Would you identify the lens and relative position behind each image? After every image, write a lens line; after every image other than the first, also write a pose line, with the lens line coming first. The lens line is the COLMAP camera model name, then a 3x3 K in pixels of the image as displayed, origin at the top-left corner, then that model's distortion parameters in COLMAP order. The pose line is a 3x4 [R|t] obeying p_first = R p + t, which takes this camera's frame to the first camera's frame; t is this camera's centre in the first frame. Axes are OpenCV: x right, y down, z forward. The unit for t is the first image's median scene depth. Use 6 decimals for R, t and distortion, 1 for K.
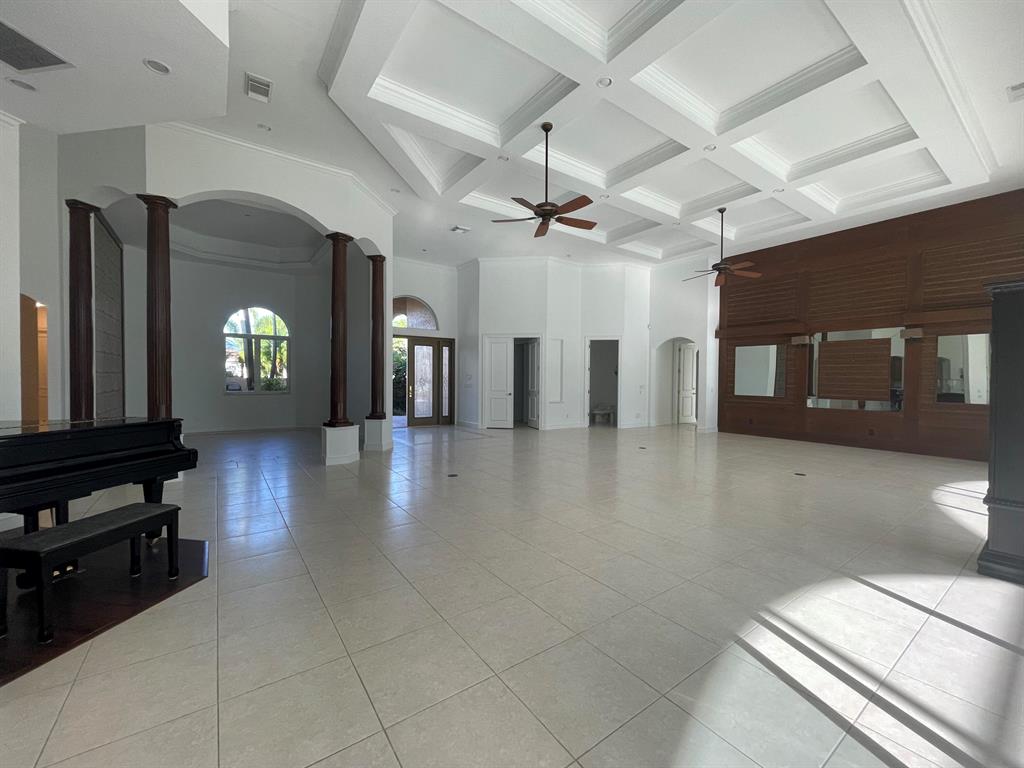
lens RADIAL K [[415.3, 0, 514.3], [0, 415.3, 383.4], [0, 0, 1]] dist [-0.003447, 0.001323]
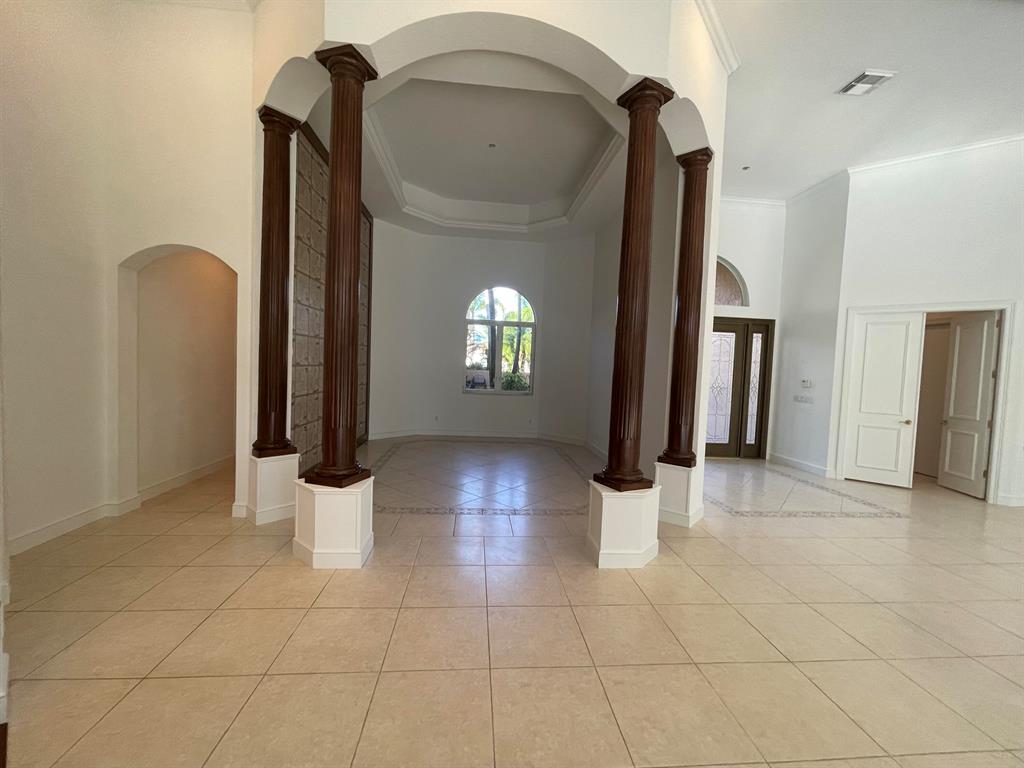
lens RADIAL K [[415.3, 0, 513.8], [0, 415.3, 385.3], [0, 0, 1]] dist [-0.003447, 0.001323]
pose [[0.861039, 0.050739, -0.506002, -0.174151], [-0.041009, 0.998697, 0.030360, -0.015972], [0.506883, -0.005390, 0.861998, 0.302789]]
